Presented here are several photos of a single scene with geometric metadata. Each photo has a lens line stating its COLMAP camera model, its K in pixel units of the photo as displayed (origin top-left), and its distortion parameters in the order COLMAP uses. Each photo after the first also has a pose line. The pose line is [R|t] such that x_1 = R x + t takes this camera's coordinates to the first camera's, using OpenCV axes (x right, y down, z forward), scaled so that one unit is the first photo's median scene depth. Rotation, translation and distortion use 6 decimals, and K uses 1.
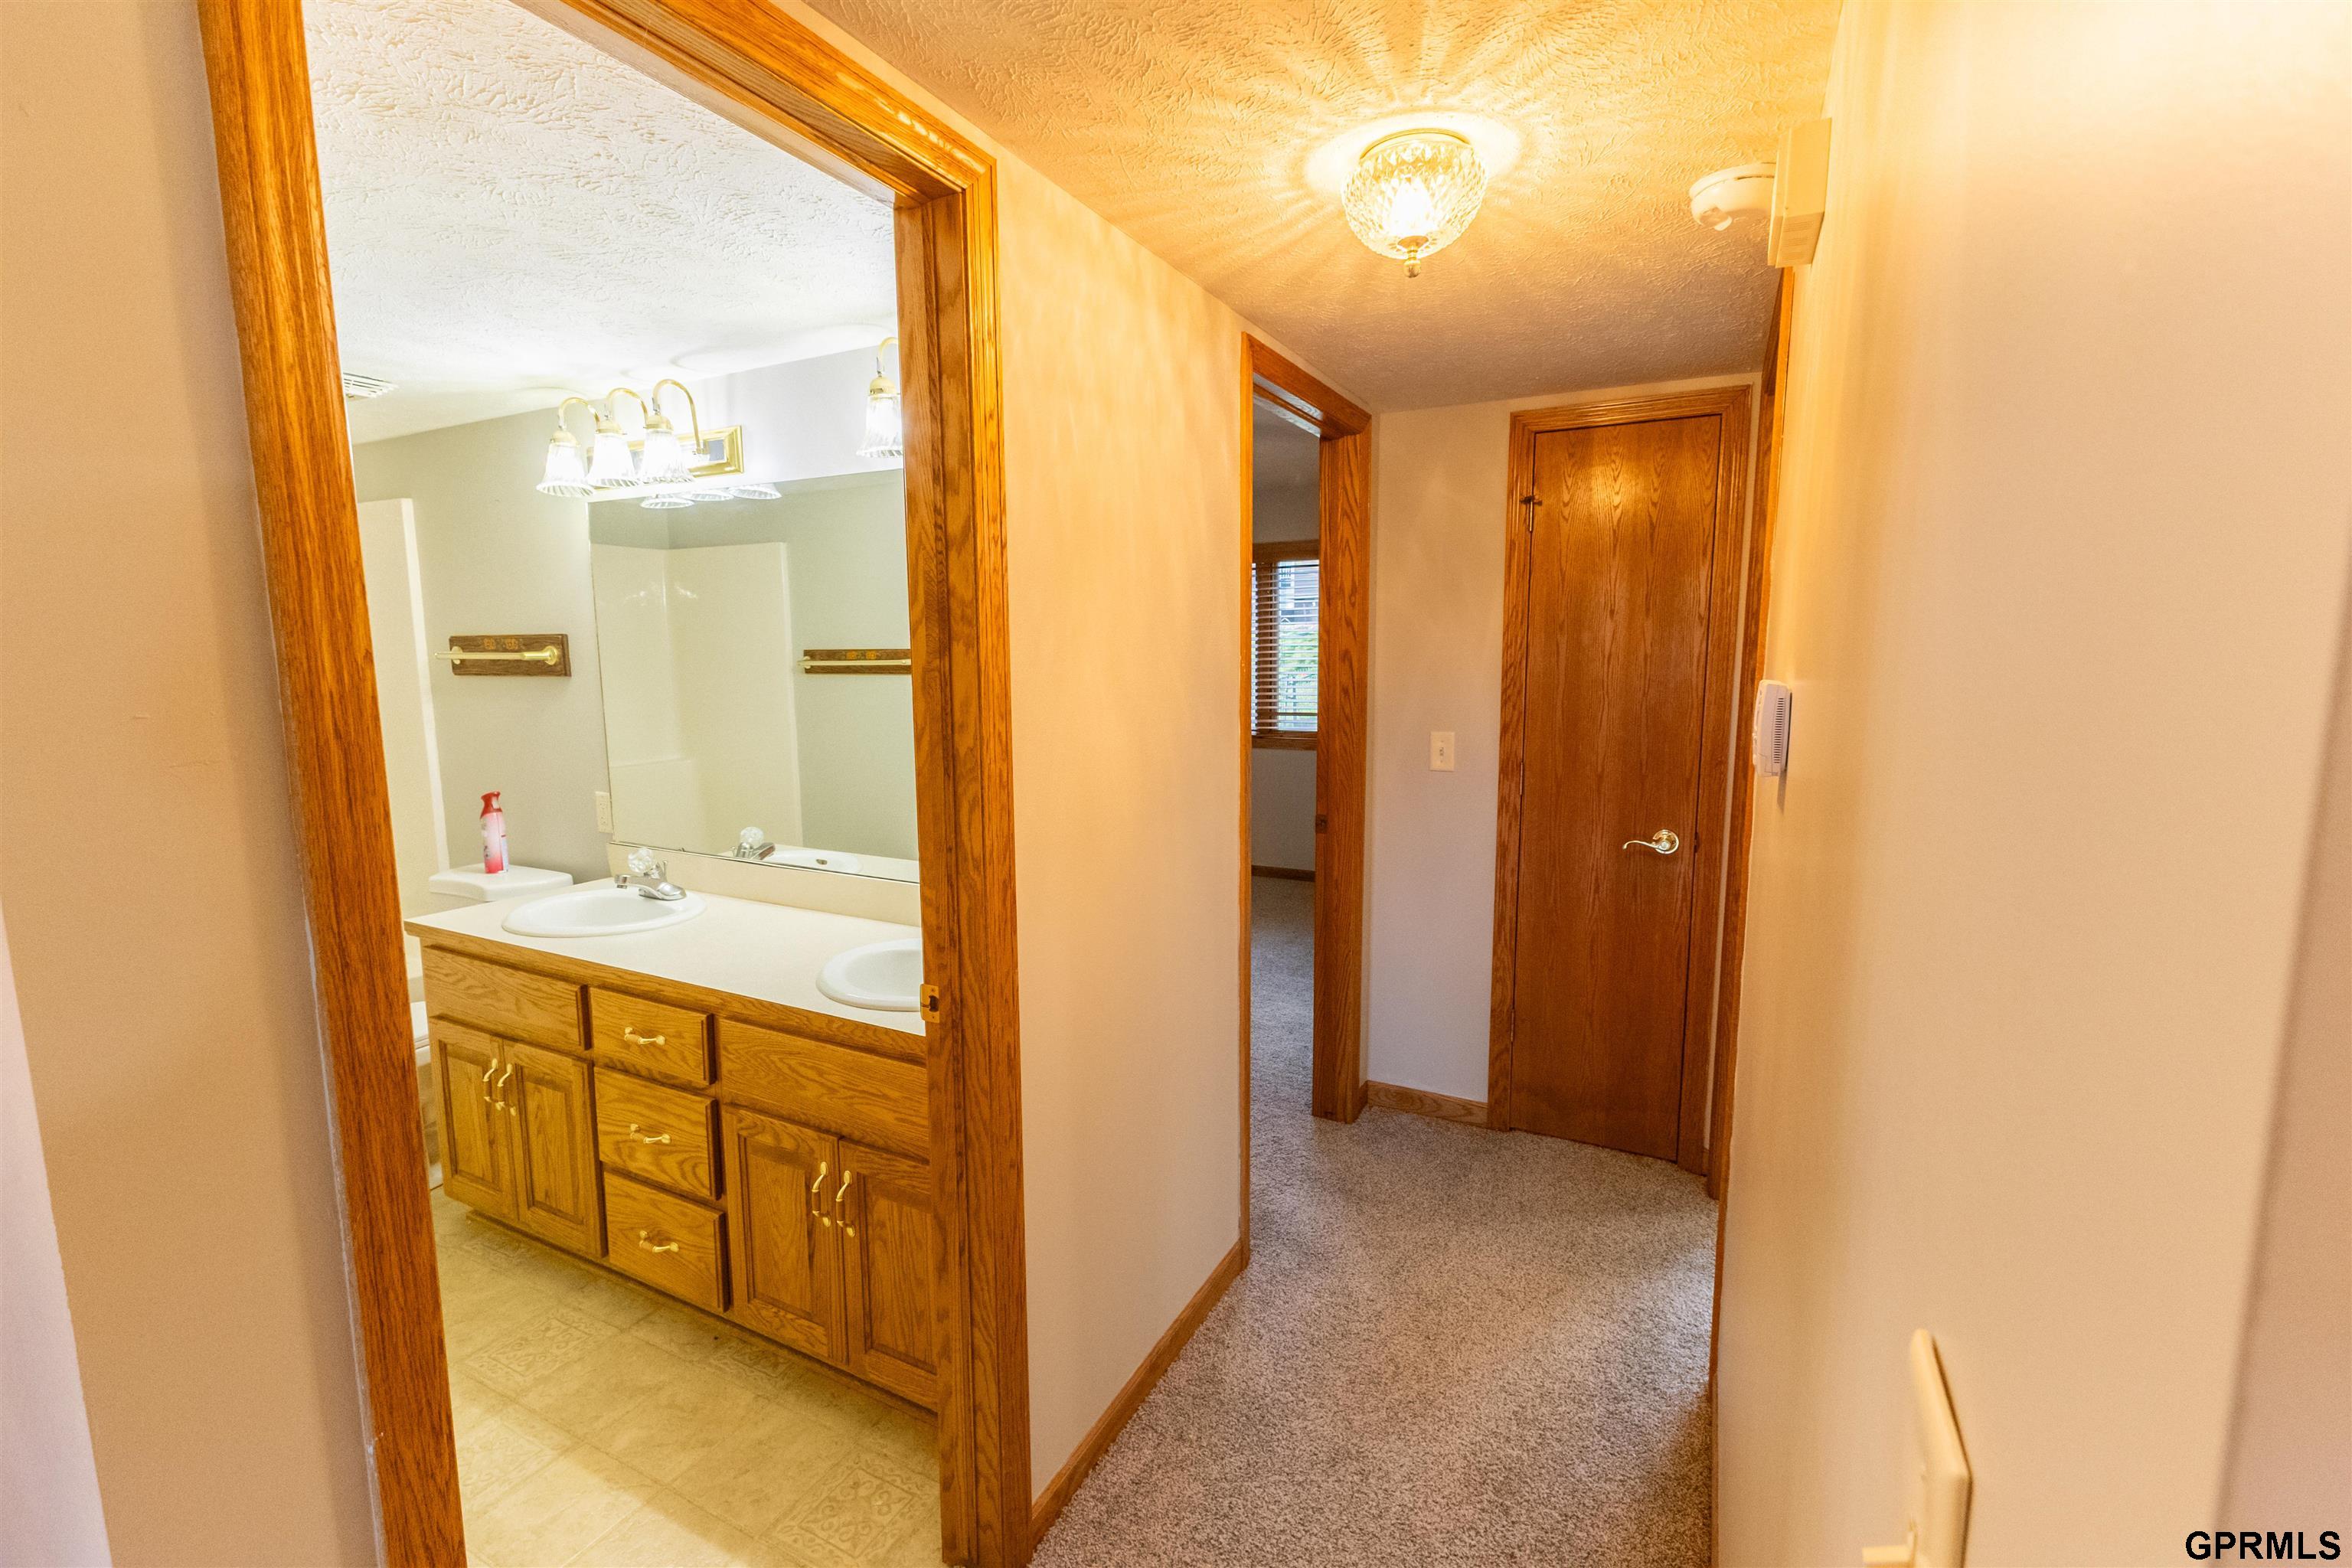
lens RADIAL K [[1014.8, 0, 1179.8], [0, 1014.8, 780.5], [0, 0, 1]] dist [0.008449, -0.000378]
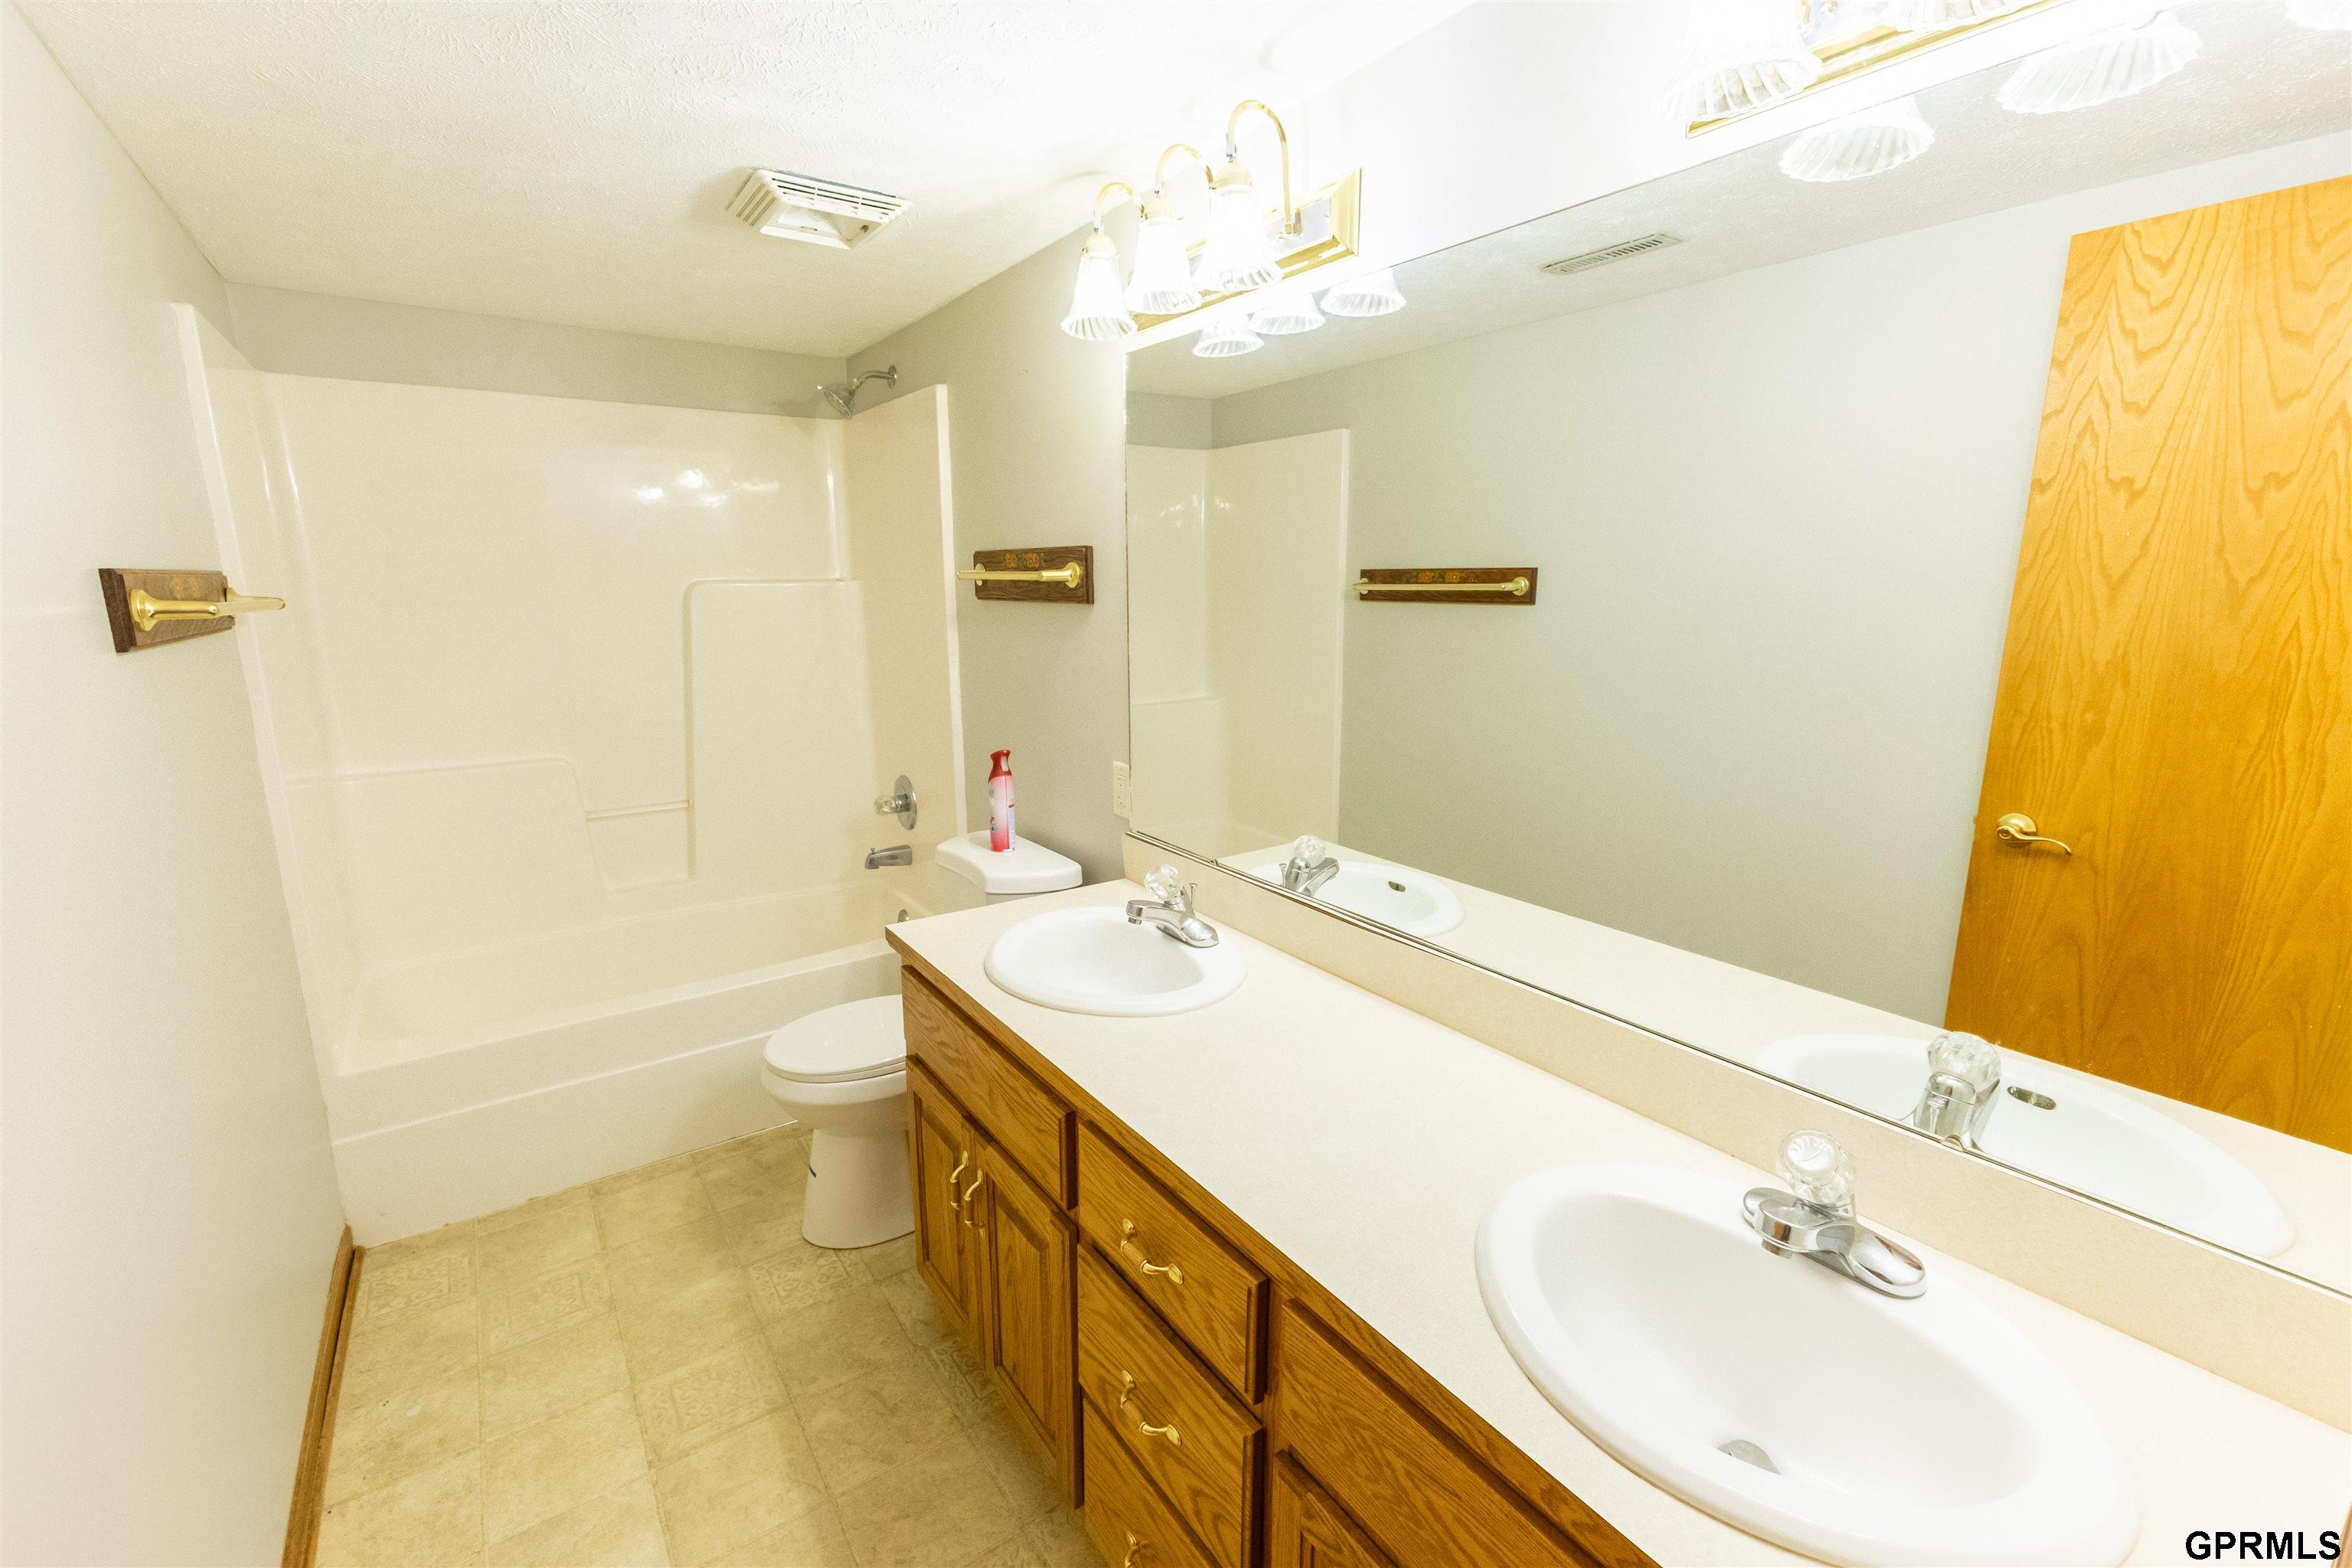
lens RADIAL K [[1014.8, 0, 1179.3], [0, 1014.8, 791.8], [0, 0, 1]] dist [0.008449, -0.000378]
pose [[0.888856, 0.098193, -0.447542, -0.222172], [-0.060124, 0.993316, 0.098527, -0.047901], [0.454226, -0.060668, 0.888819, 0.406538]]
